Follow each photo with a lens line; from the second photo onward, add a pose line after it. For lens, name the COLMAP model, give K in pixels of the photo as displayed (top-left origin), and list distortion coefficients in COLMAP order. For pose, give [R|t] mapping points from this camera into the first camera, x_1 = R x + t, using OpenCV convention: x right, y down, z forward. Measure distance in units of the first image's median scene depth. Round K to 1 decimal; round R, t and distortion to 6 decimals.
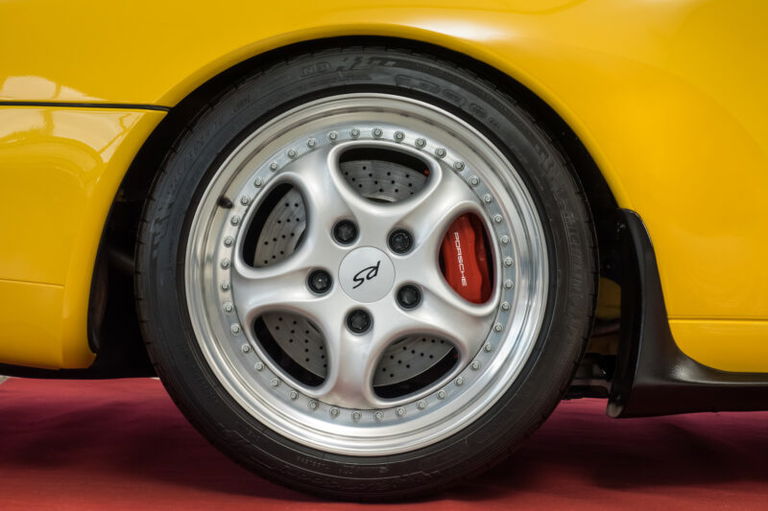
lens RADIAL K [[2300.3, 0, 384.0], [0, 2300.3, 255.2], [0, 0, 1]] dist [-0.001299, 0.000000]
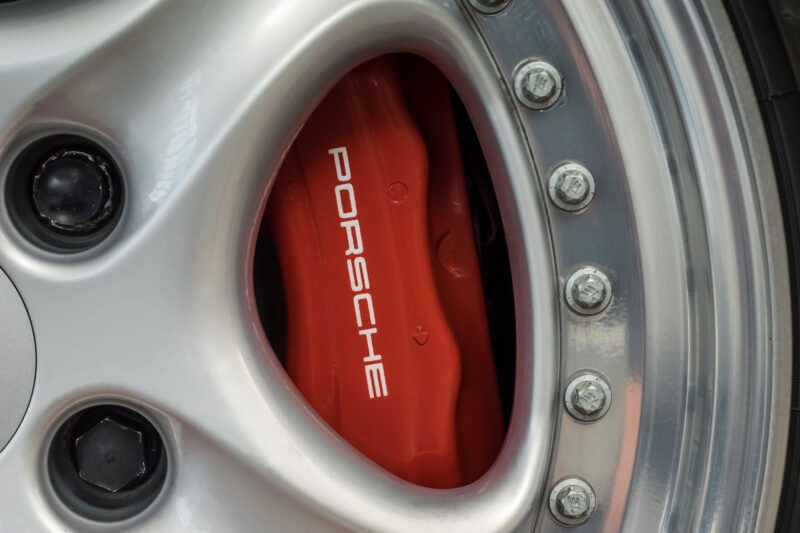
lens RADIAL K [[2766.3, 0, 399.5], [0, 2766.3, 266.9], [0, 0, 1]] dist [0.856342, 0.000000]
pose [[0.999276, -0.003188, 0.037917, 0.027432], [0.000163, 0.996833, 0.079517, -0.019249], [-0.038051, -0.079454, 0.996112, 0.748721]]
